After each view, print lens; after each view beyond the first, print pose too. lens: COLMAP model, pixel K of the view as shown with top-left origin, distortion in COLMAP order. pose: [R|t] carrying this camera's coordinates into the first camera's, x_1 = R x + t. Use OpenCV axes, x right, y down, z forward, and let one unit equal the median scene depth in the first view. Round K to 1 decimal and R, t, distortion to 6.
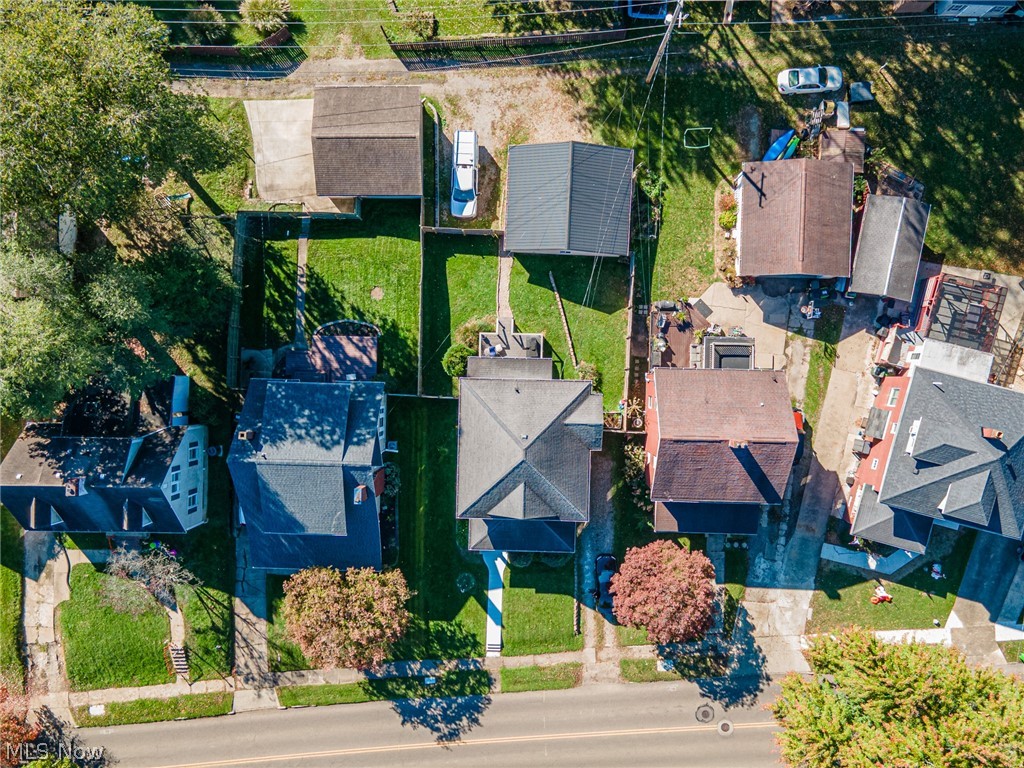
lens RADIAL K [[748.6, 0, 516.5], [0, 748.6, 388.6], [0, 0, 1]] dist [0.042241, 0.000695]
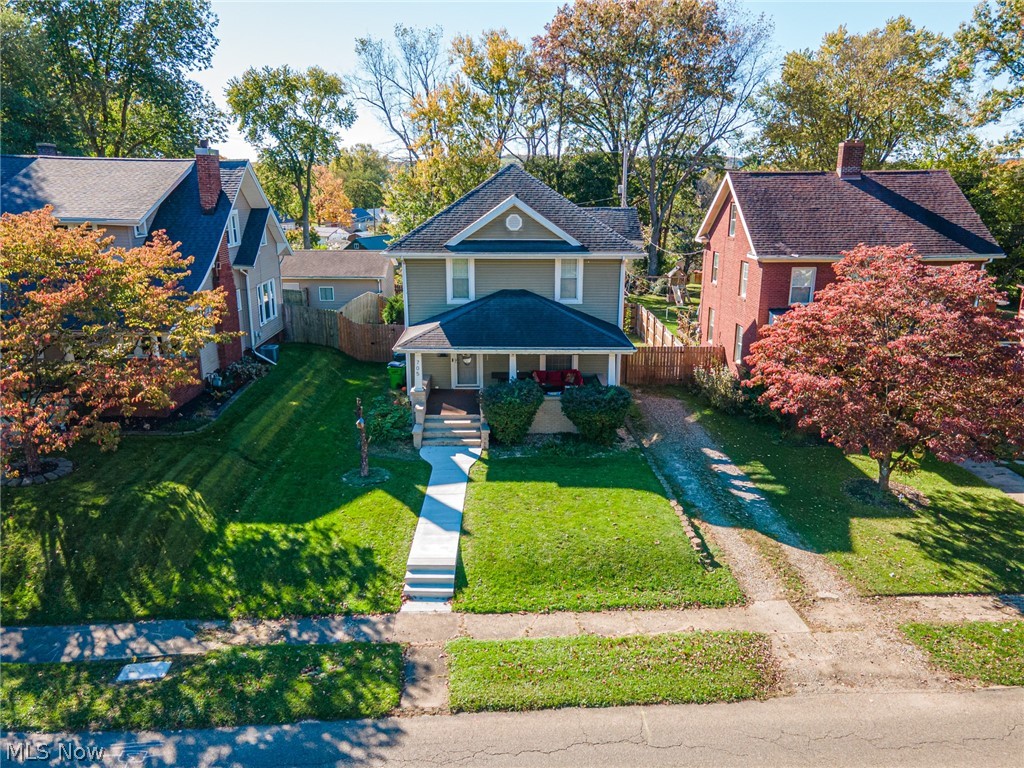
lens RADIAL K [[748.6, 0, 511.9], [0, 748.6, 382.2], [0, 0, 1]] dist [0.042241, 0.000695]
pose [[0.998927, 0.011495, 0.044874, -0.013472], [0.040481, 0.254291, -0.966280, 0.597230], [-0.022518, 0.967060, 0.253552, 0.852722]]
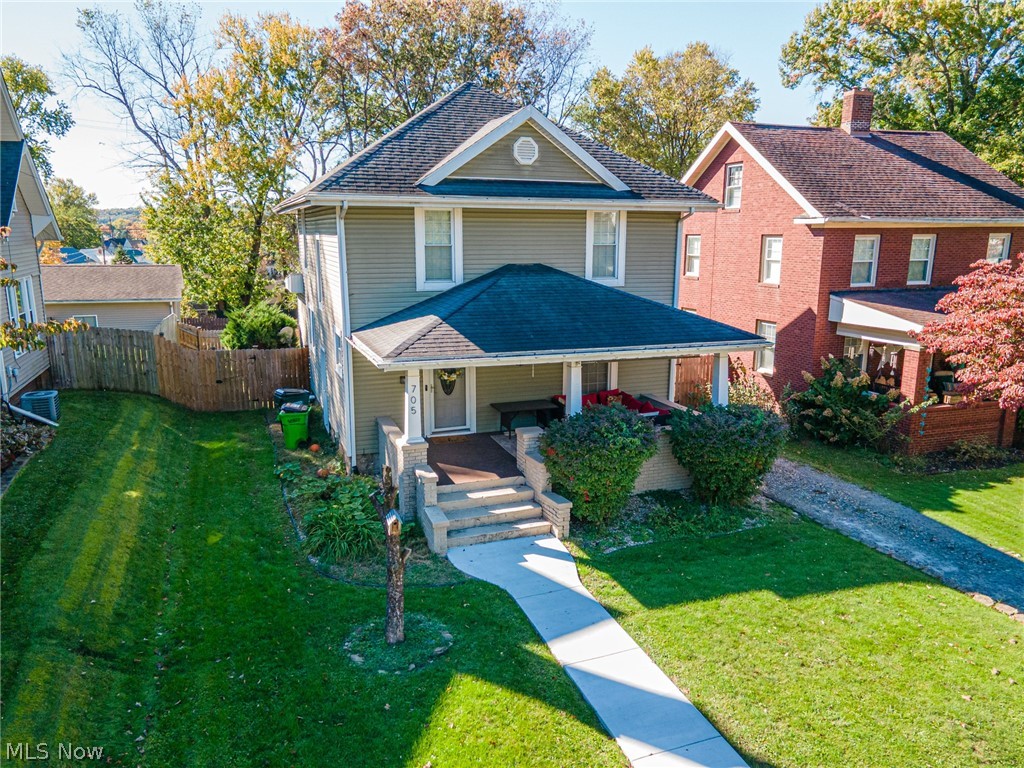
lens RADIAL K [[748.6, 0, 513.3], [0, 748.6, 385.7], [0, 0, 1]] dist [0.042241, 0.000695]
pose [[0.925946, -0.050742, 0.374231, -0.101685], [0.377065, 0.179621, -0.908602, 0.401294], [-0.021115, 0.982426, 0.185452, 0.906284]]
